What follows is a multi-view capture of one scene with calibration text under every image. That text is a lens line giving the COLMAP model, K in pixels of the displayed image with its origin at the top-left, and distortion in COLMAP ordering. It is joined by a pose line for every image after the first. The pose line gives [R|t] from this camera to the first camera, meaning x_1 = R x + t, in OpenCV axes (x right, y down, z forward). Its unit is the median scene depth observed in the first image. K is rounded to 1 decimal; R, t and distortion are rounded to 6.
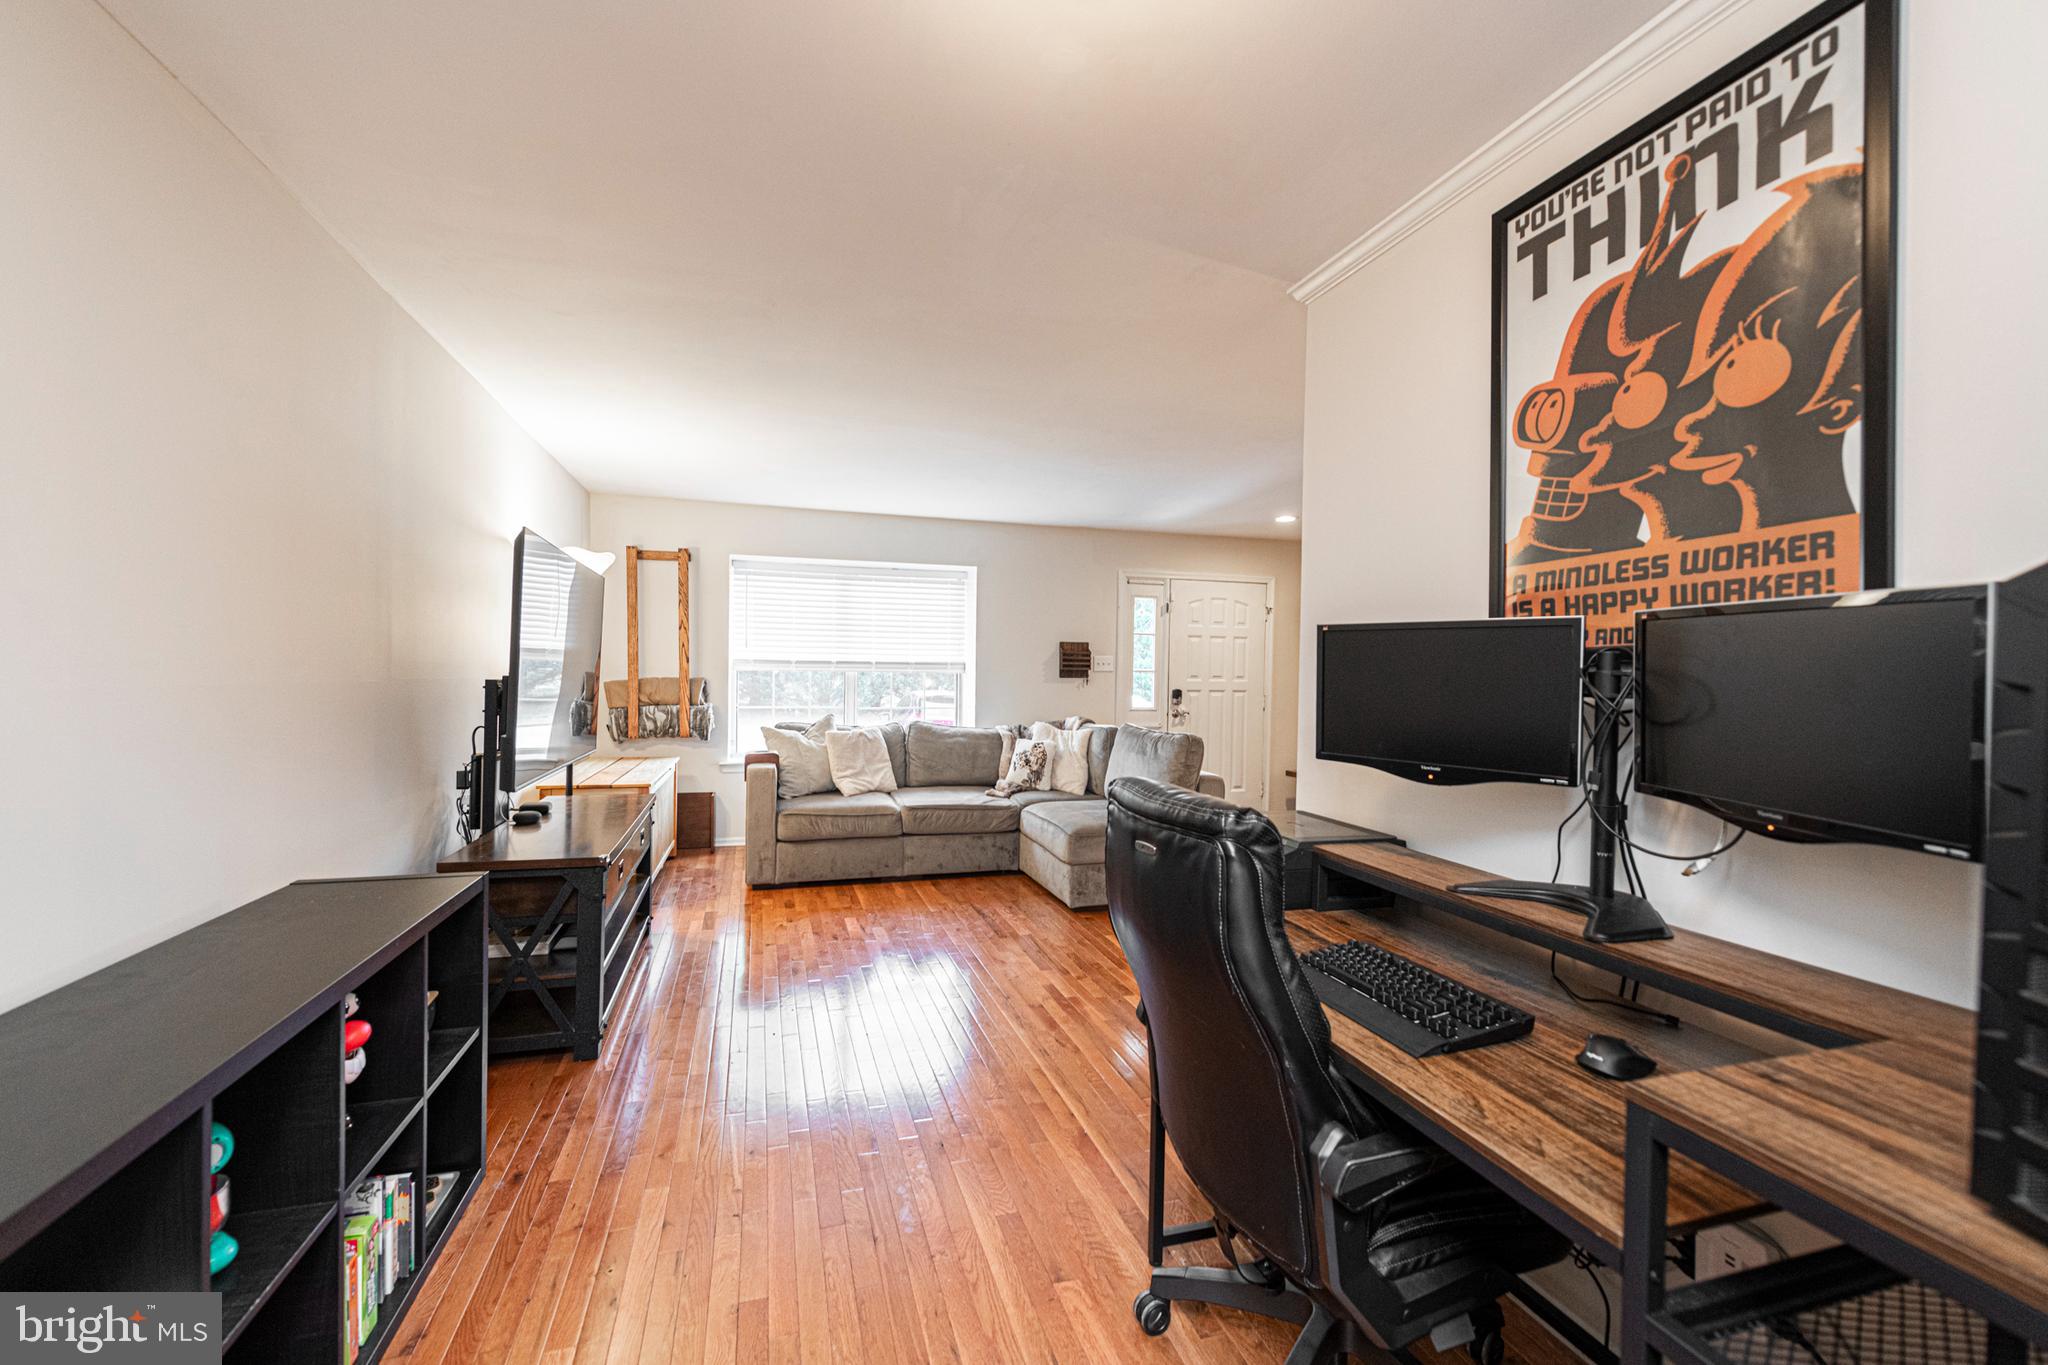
lens RADIAL K [[809.6, 0, 1024.8], [0, 809.6, 690.8], [0, 0, 1]] dist [0.003122, -0.000246]
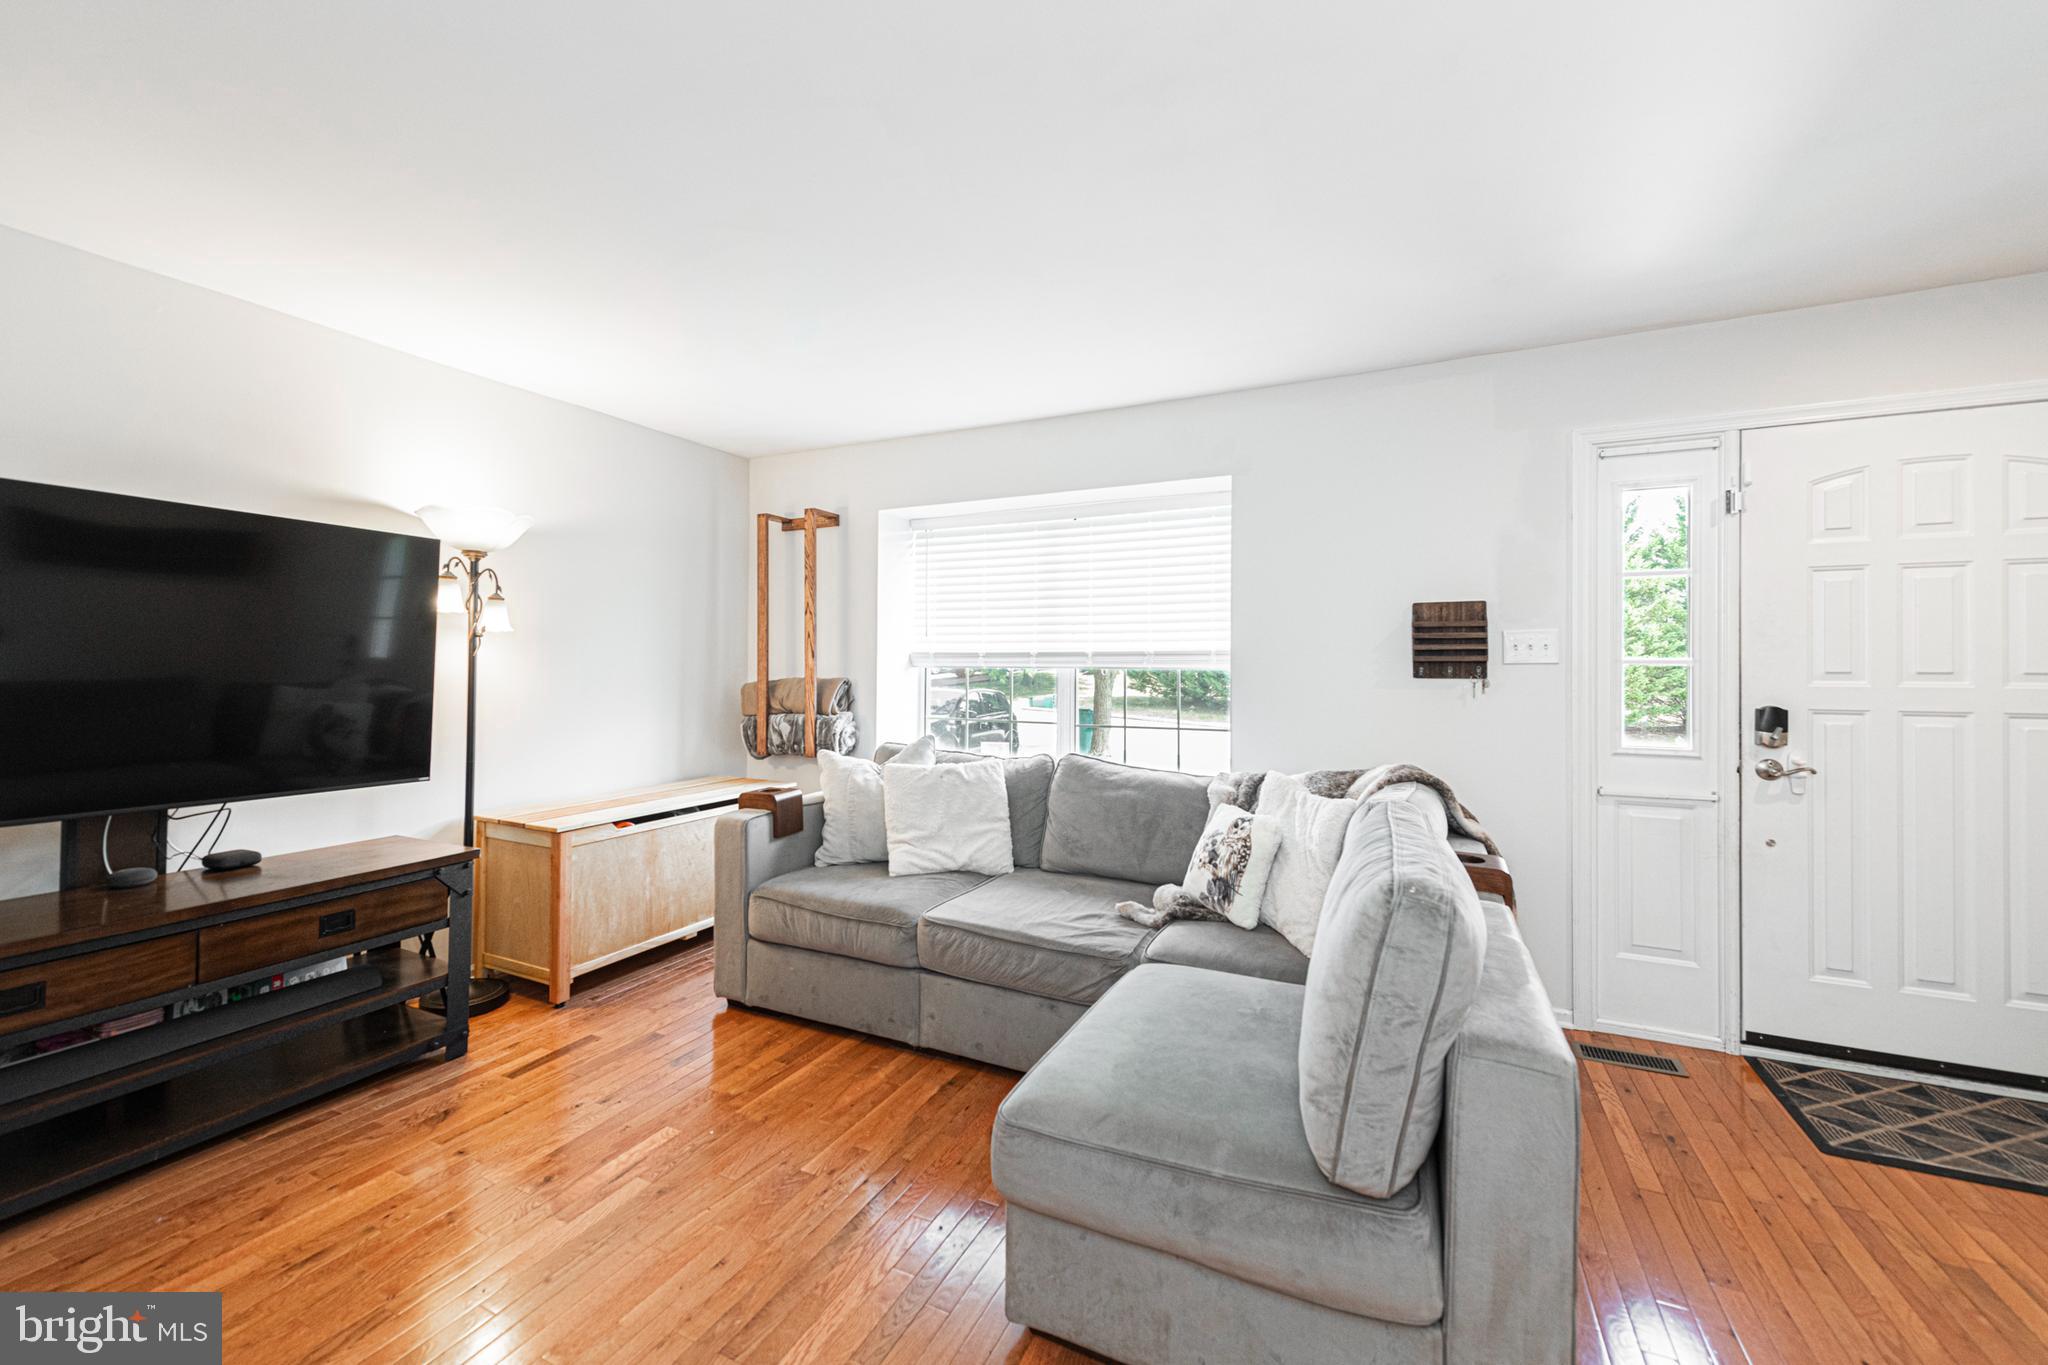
lens RADIAL K [[835.3, 0, 1018.2], [0, 835.3, 654.9], [0, 0, 1]] dist [0.026944, -0.007499]
pose [[0.728366, -0.020572, -0.684879, 0.256361], [-0.010959, 0.999072, -0.041664, -0.007497], [0.685100, 0.037852, 0.727465, 0.566829]]
